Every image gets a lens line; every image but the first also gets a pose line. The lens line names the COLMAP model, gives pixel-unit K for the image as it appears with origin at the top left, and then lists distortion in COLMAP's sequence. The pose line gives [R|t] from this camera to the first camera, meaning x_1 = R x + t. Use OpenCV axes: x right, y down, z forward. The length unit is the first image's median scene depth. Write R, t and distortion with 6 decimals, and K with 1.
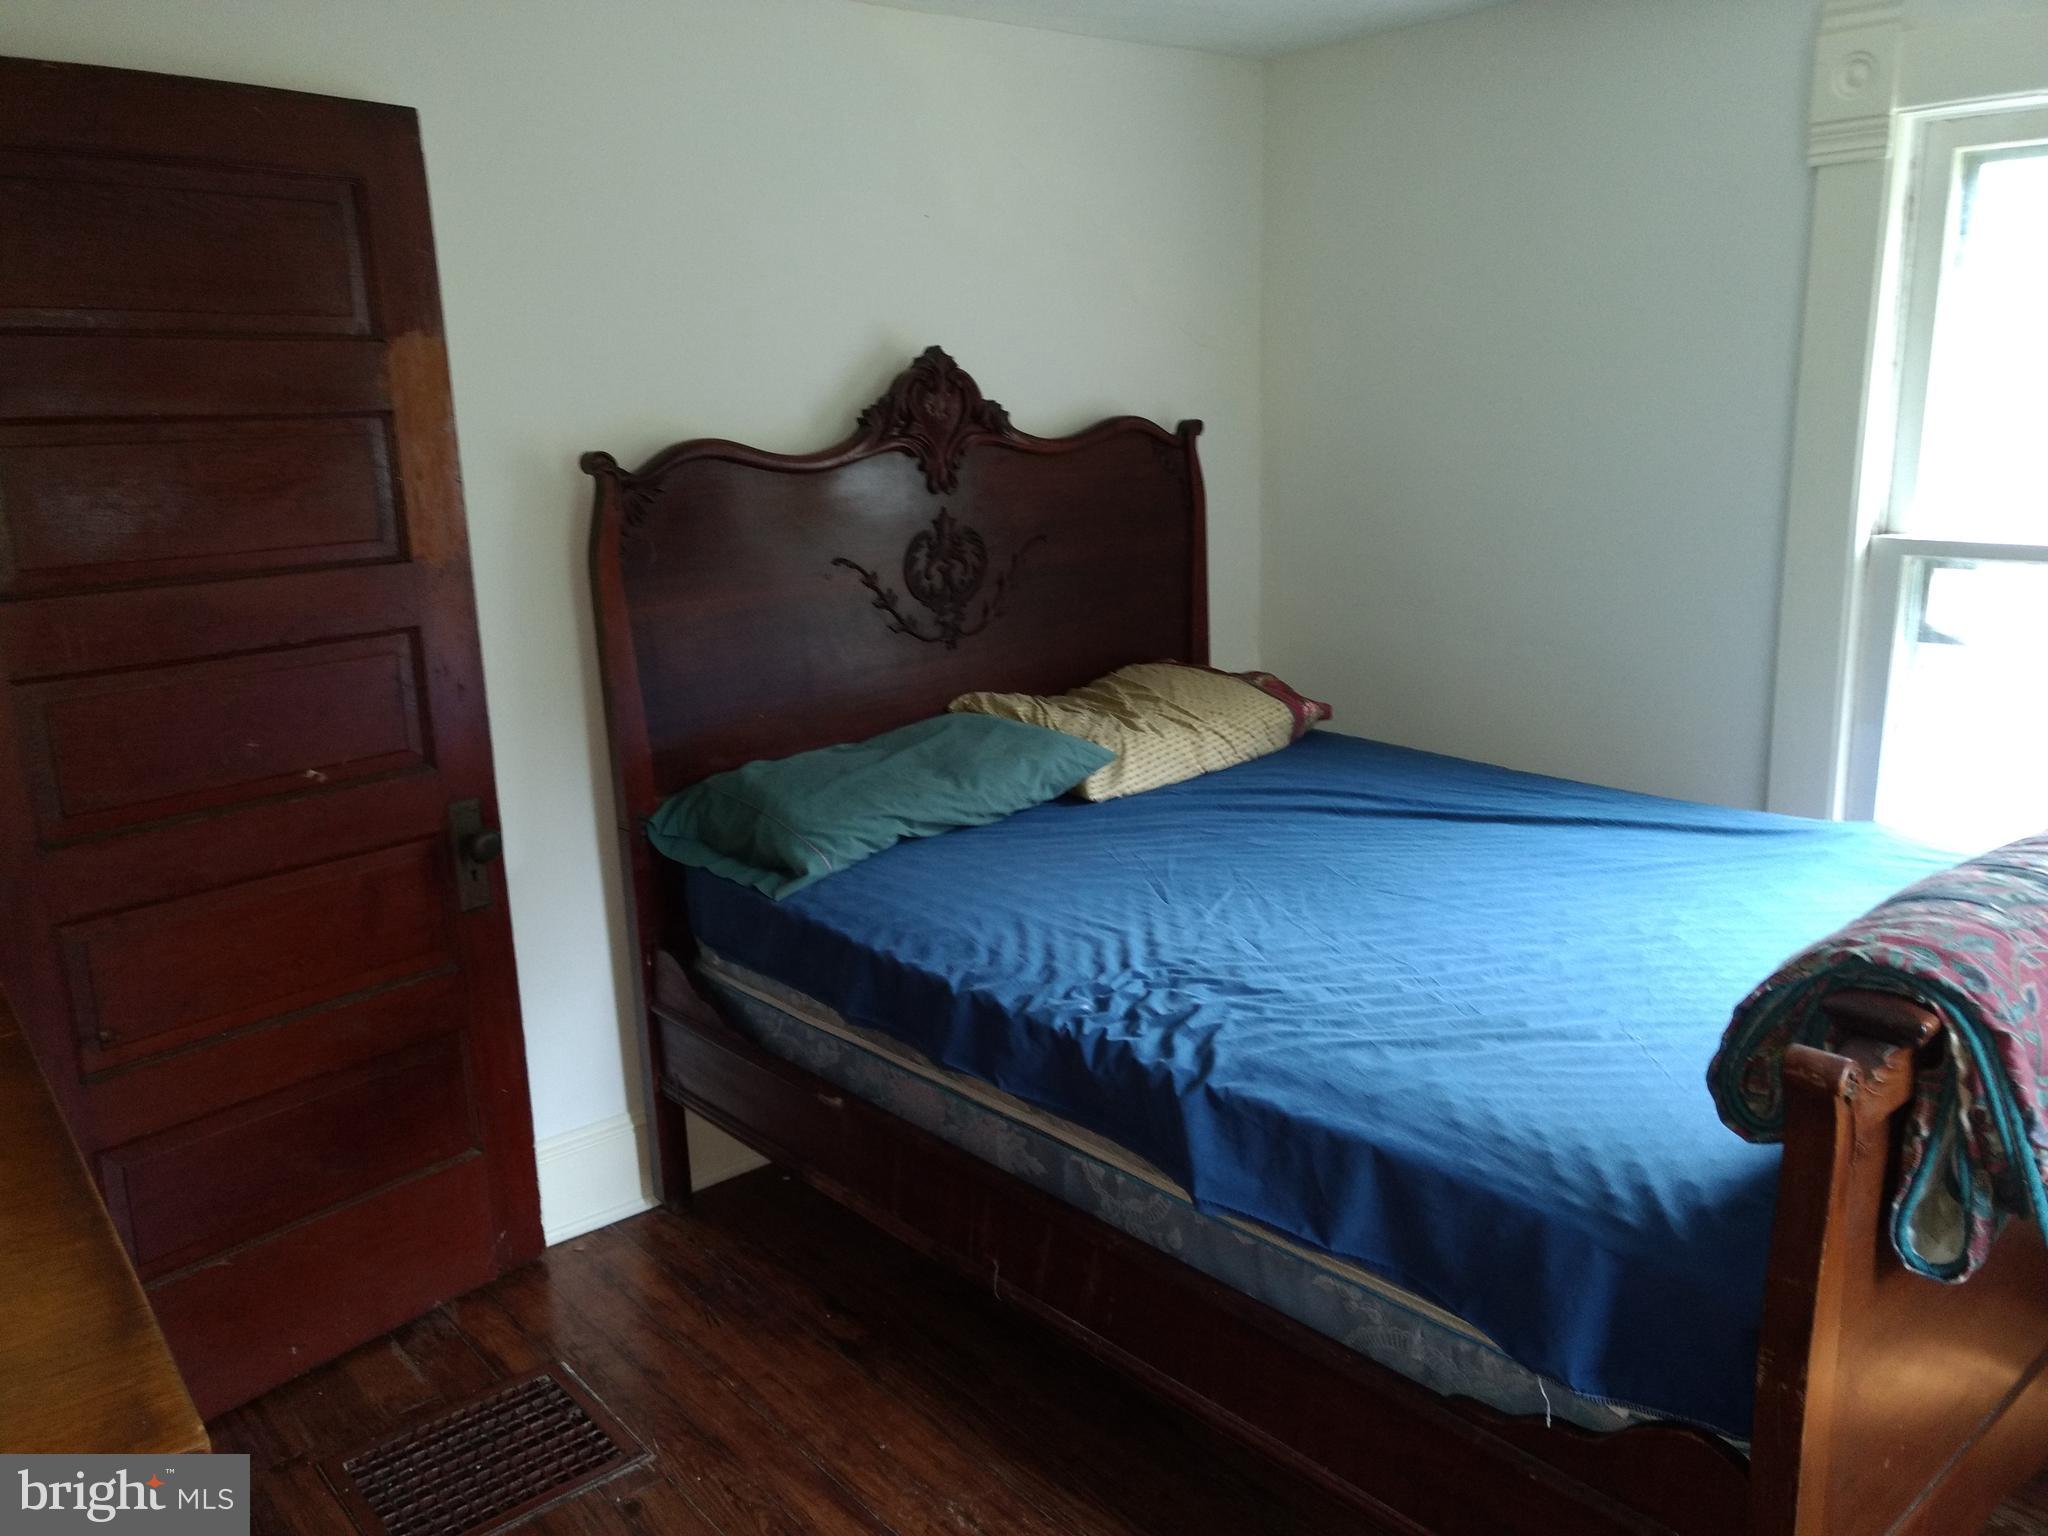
lens RADIAL K [[1614.3, 0, 1024.0], [0, 1614.3, 768.0], [0, 0, 1]] dist [-0.003842, -0.012232]
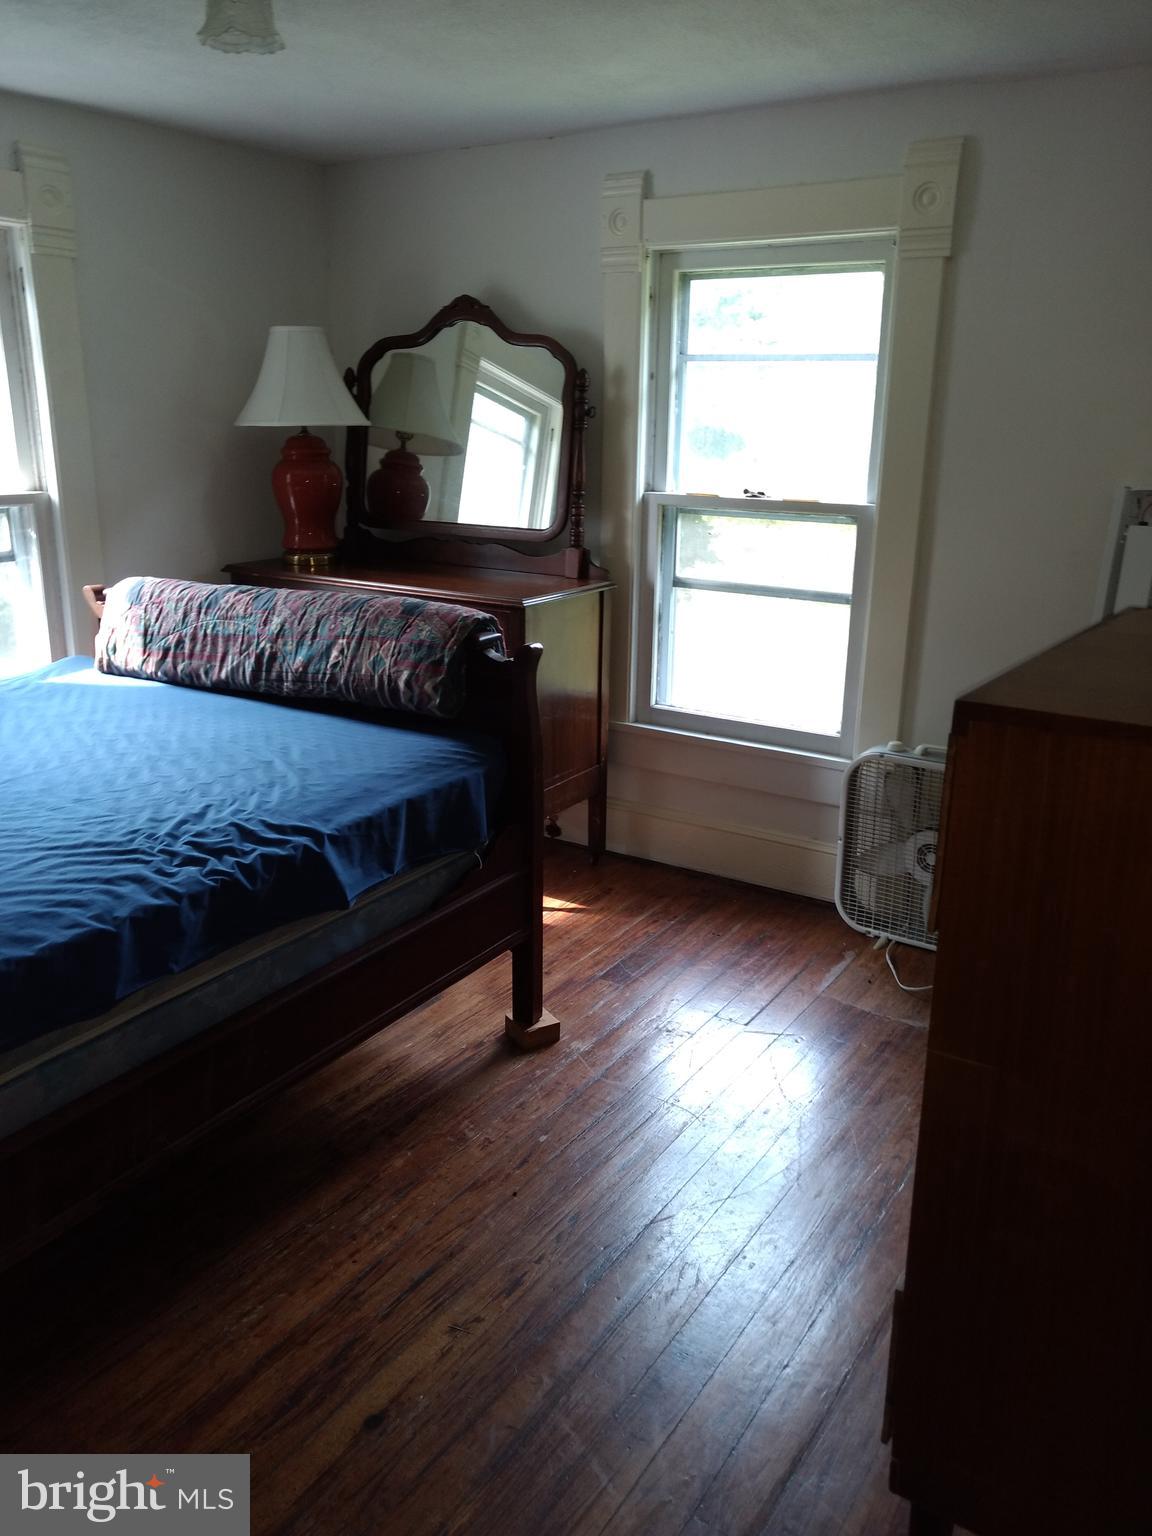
lens RADIAL K [[1210.7, 0, 576.0], [0, 1210.7, 768.0], [0, 0, 1]] dist [-0.003842, -0.012232]
pose [[-0.284516, -0.253251, 0.924616, -0.865549], [0.219673, 0.921592, 0.320019, -0.154545], [-0.933164, 0.294163, -0.206576, 0.859448]]
